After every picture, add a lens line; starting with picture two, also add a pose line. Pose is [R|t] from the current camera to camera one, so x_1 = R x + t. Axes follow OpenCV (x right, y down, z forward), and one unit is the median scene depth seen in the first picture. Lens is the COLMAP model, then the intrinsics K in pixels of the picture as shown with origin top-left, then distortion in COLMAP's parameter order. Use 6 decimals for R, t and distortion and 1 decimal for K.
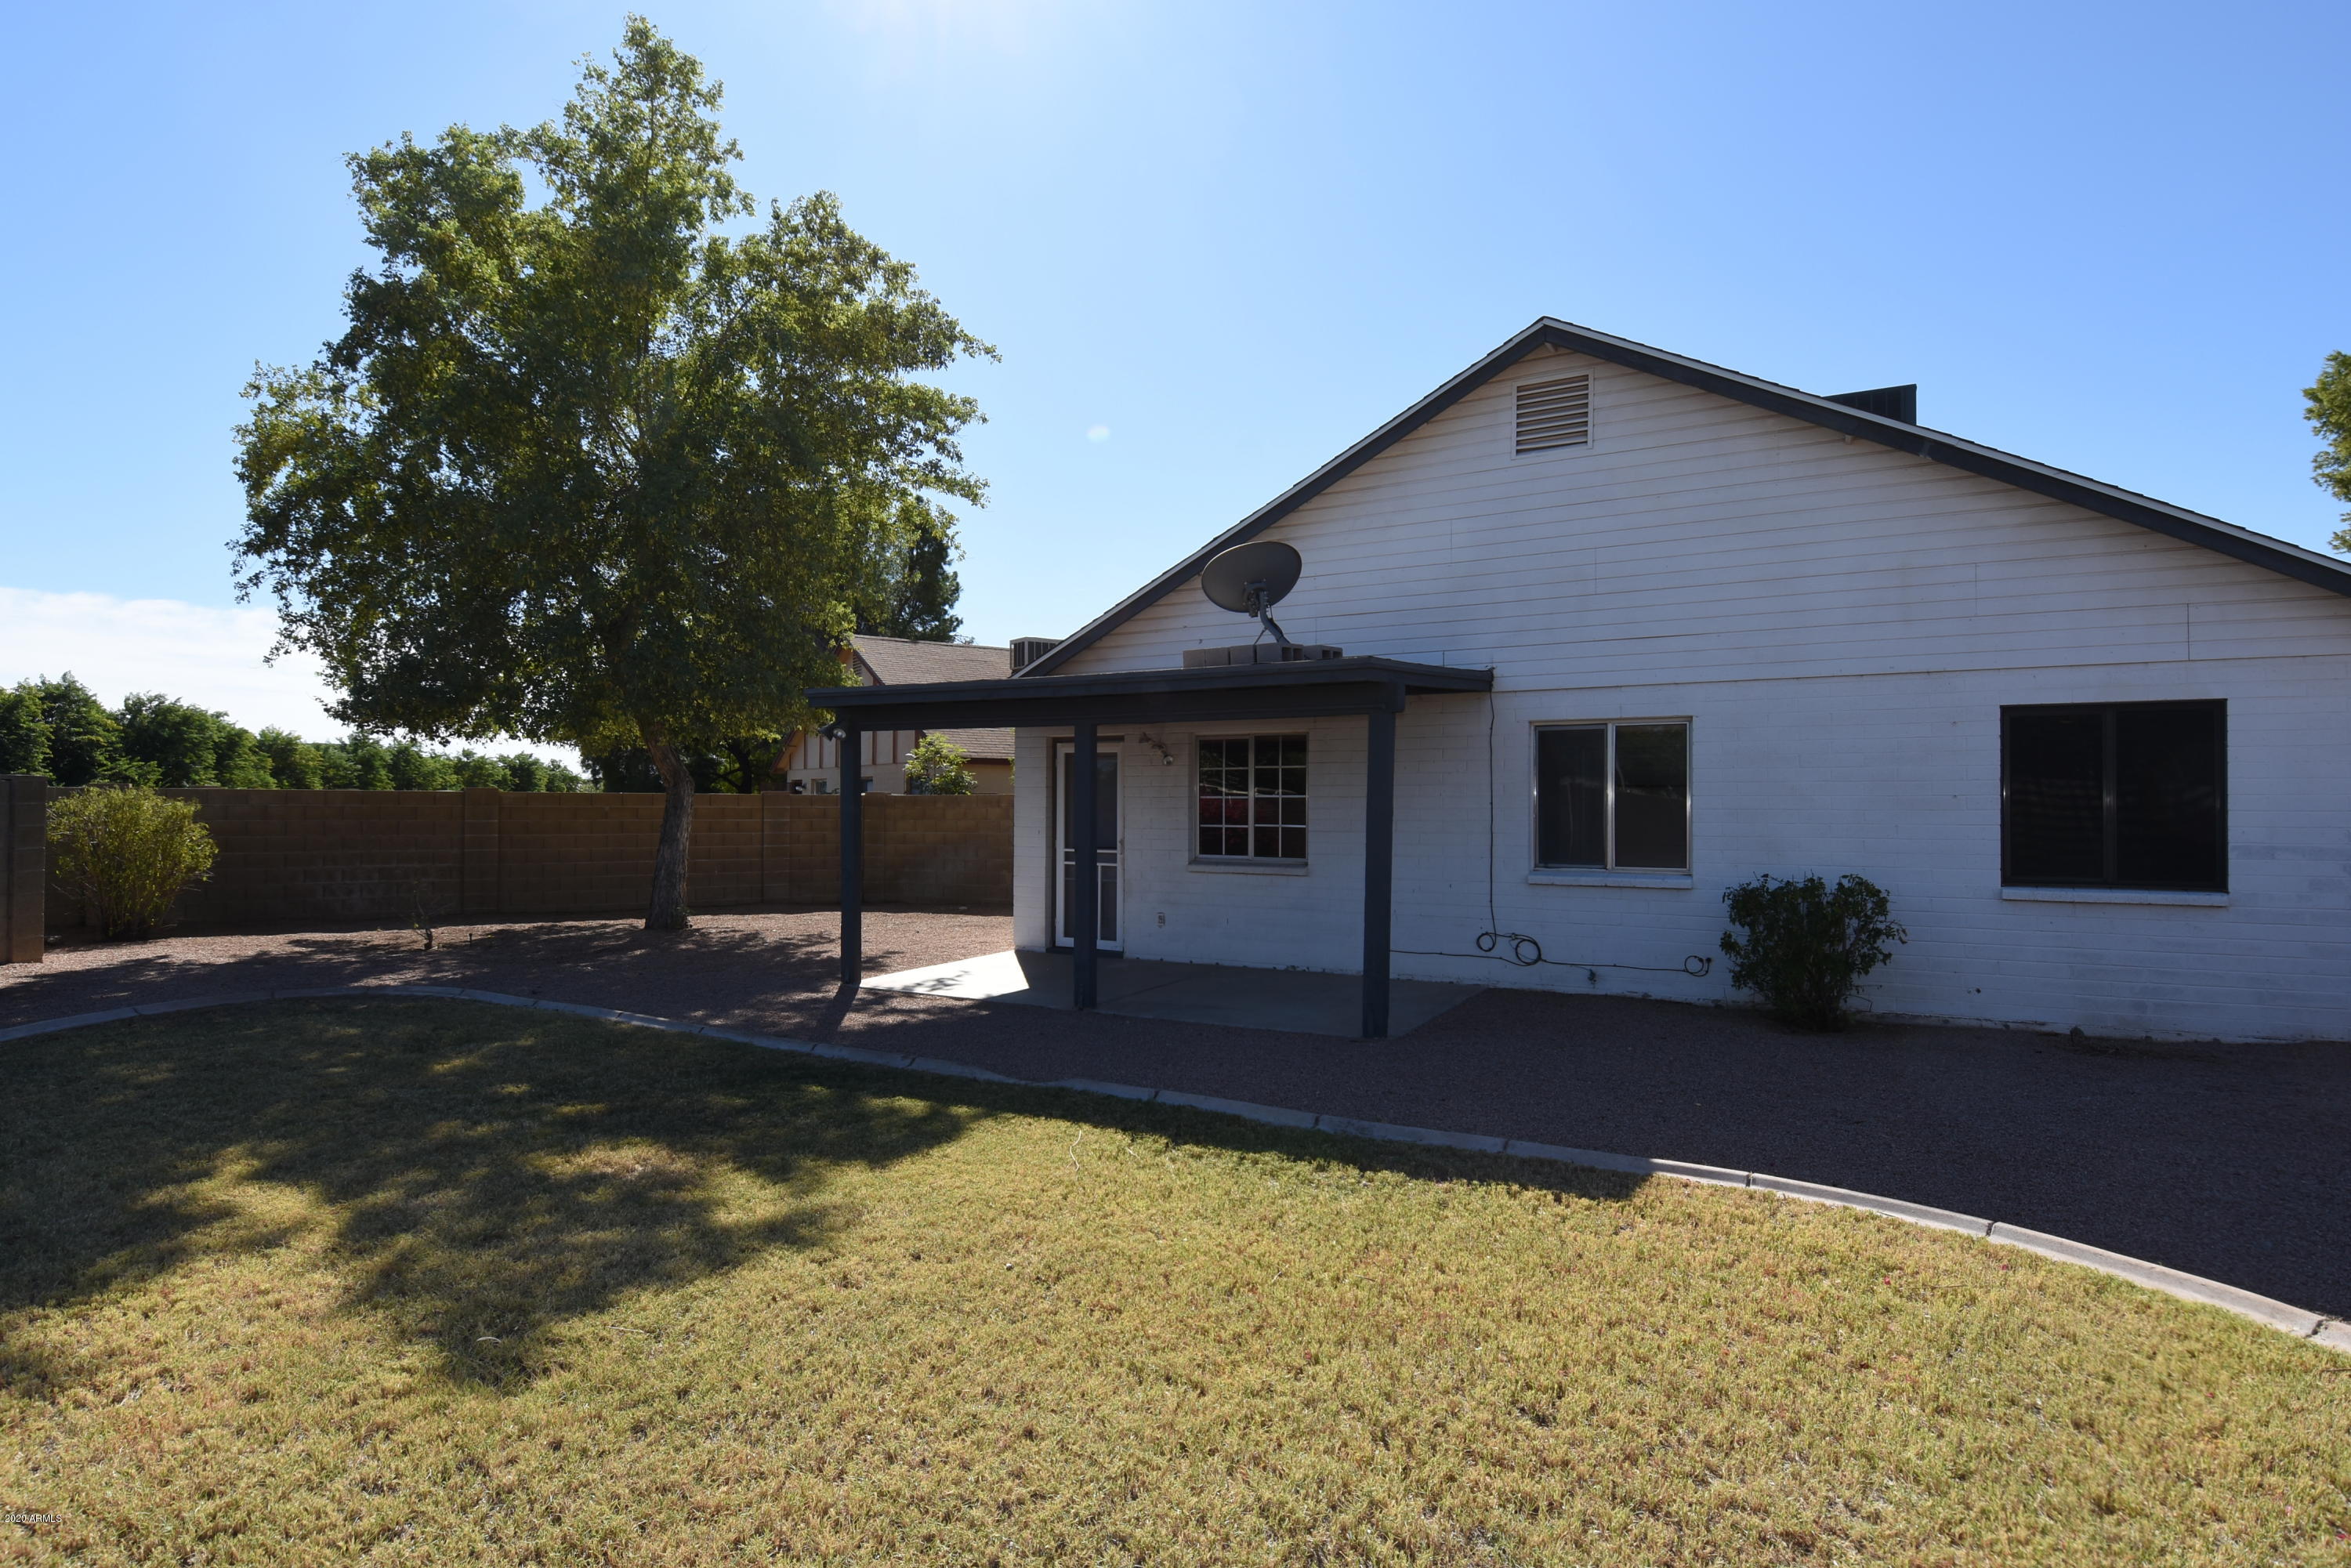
lens RADIAL K [[1213.1, 0, 1176.9], [0, 1213.1, 791.8], [0, 0, 1]] dist [0.053643, -0.056847]
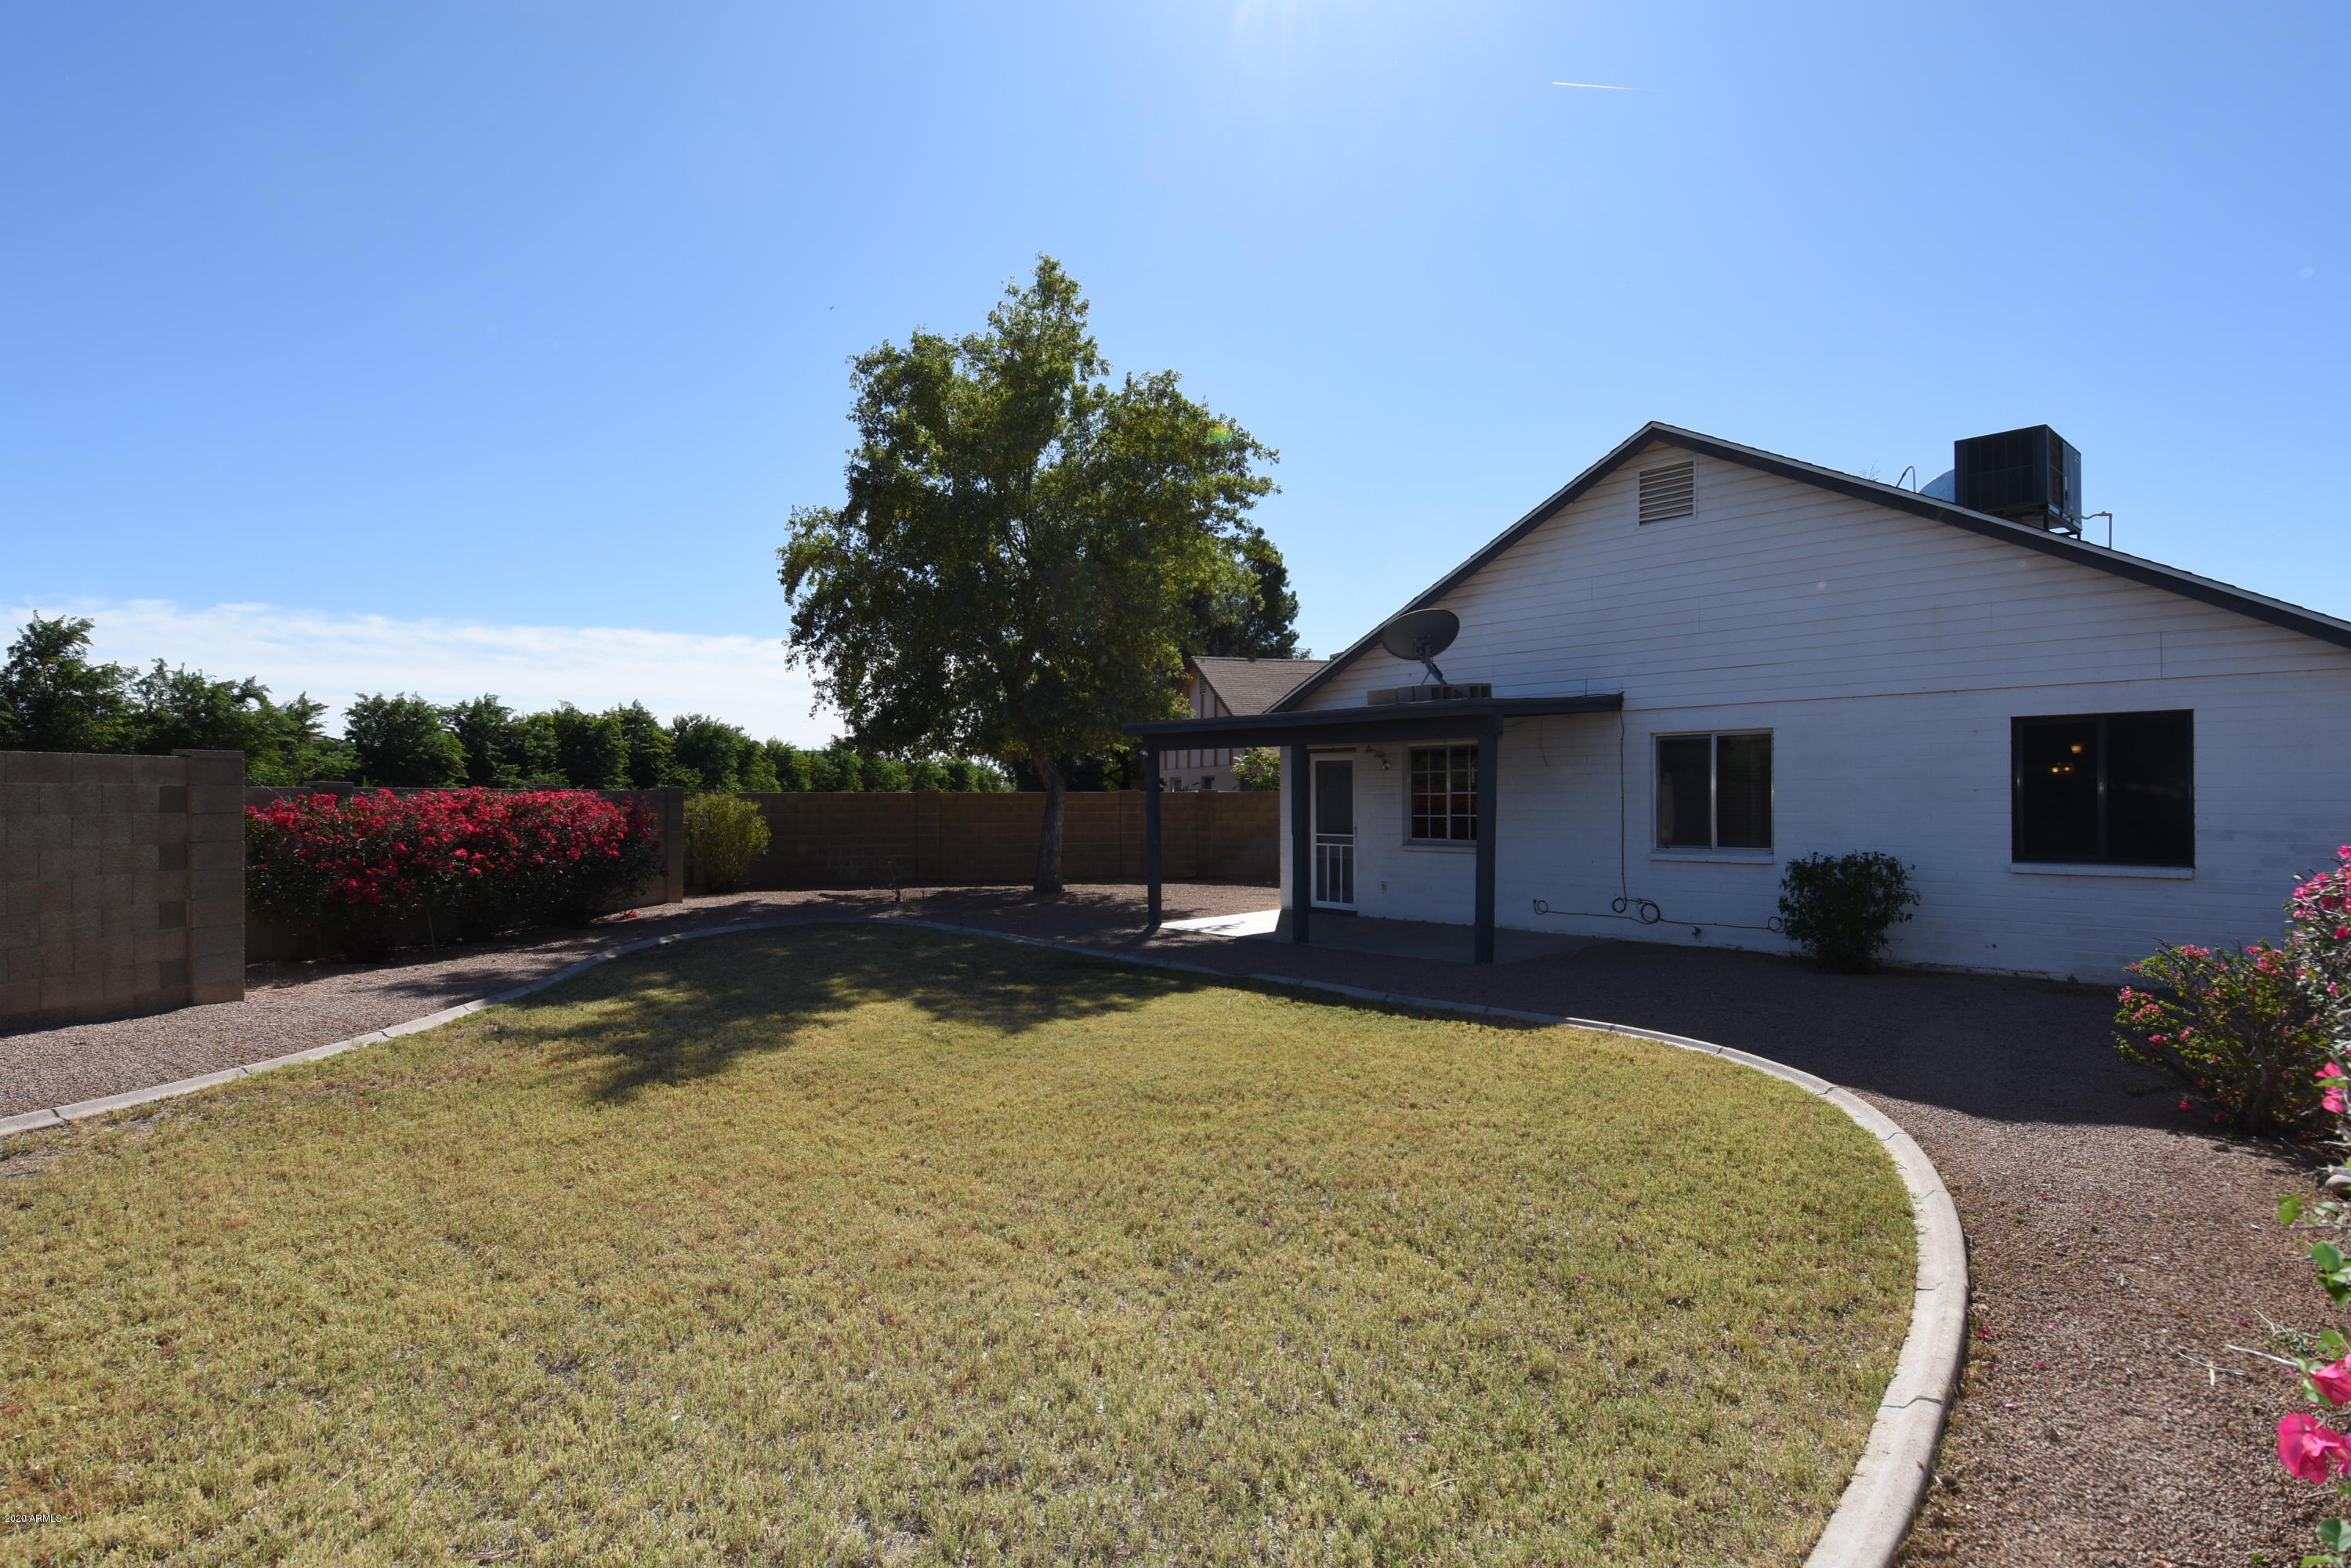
lens RADIAL K [[1213.1, 0, 1176.9], [0, 1213.1, 791.8], [0, 0, 1]] dist [0.053643, -0.056847]
pose [[0.951495, -0.009172, -0.307528, 0.194460], [0.011431, 0.999919, 0.005546, -0.008688], [0.307453, -0.008792, 0.951523, -0.349421]]
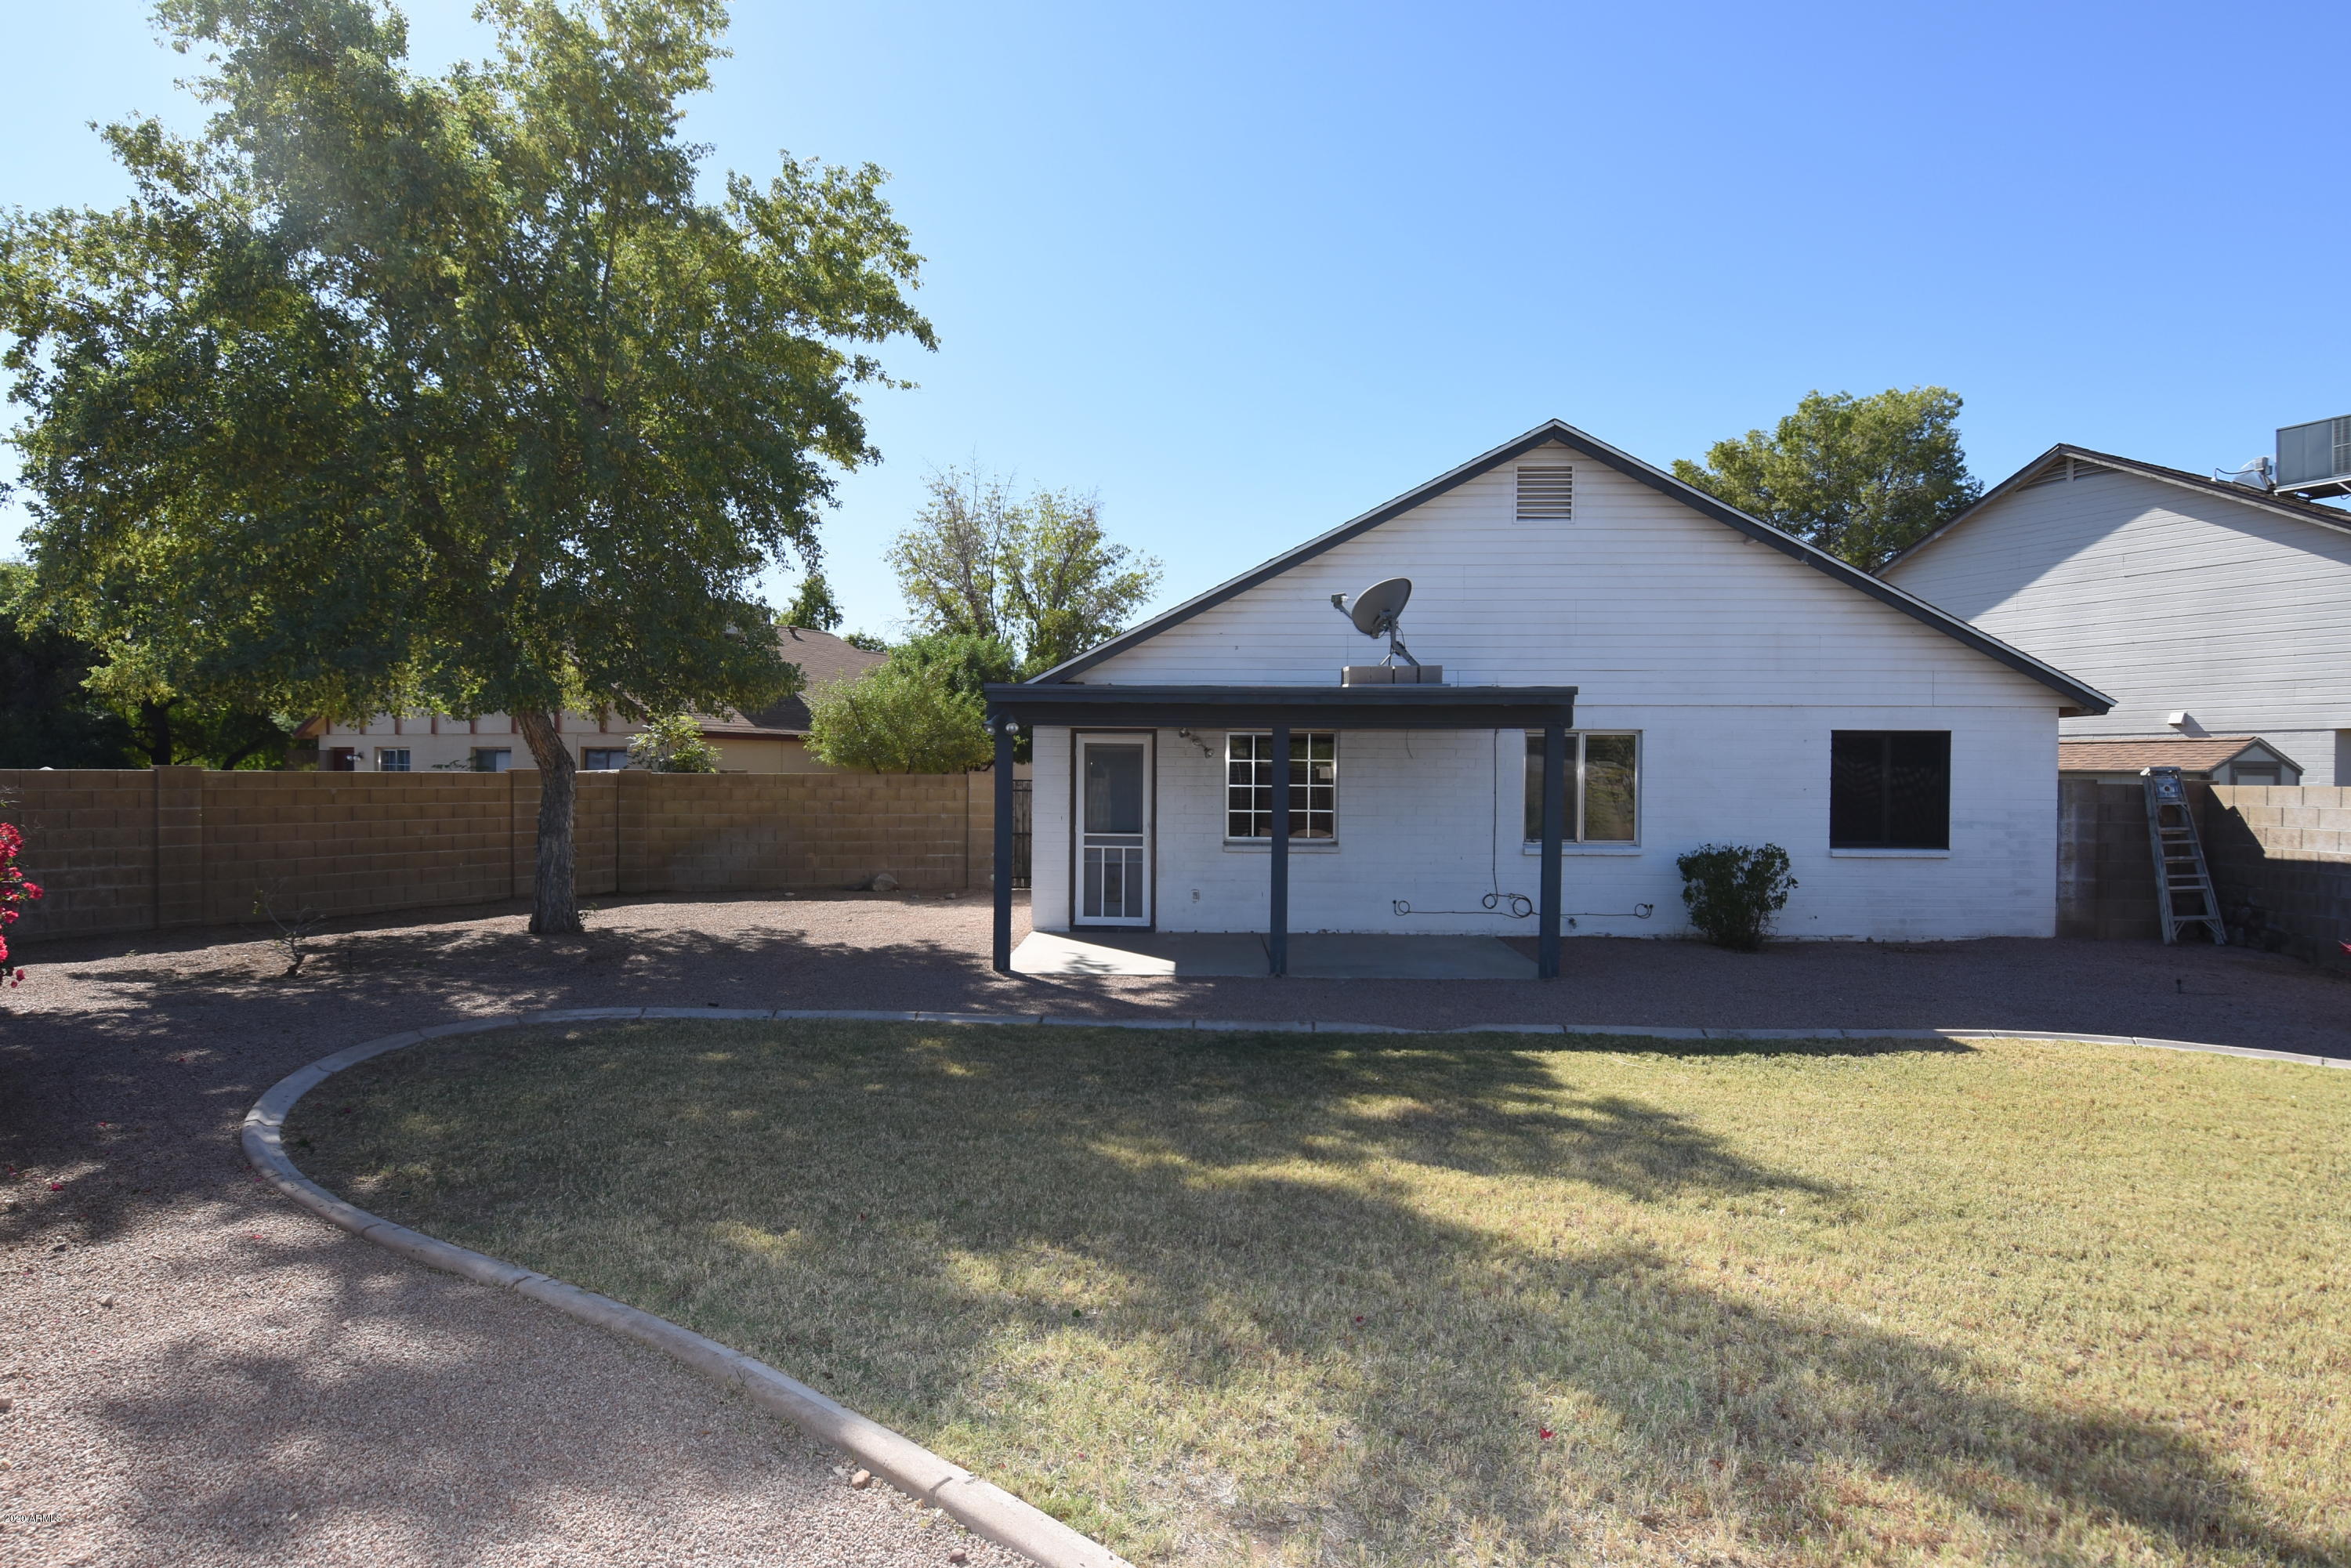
lens RADIAL K [[1213.1, 0, 1176.9], [0, 1213.1, 791.8], [0, 0, 1]] dist [0.053643, -0.056847]
pose [[0.880756, -0.004973, 0.473545, -0.600351], [-0.009090, 0.999583, 0.027404, -0.021914], [-0.473484, -0.028441, 0.880343, 0.032901]]
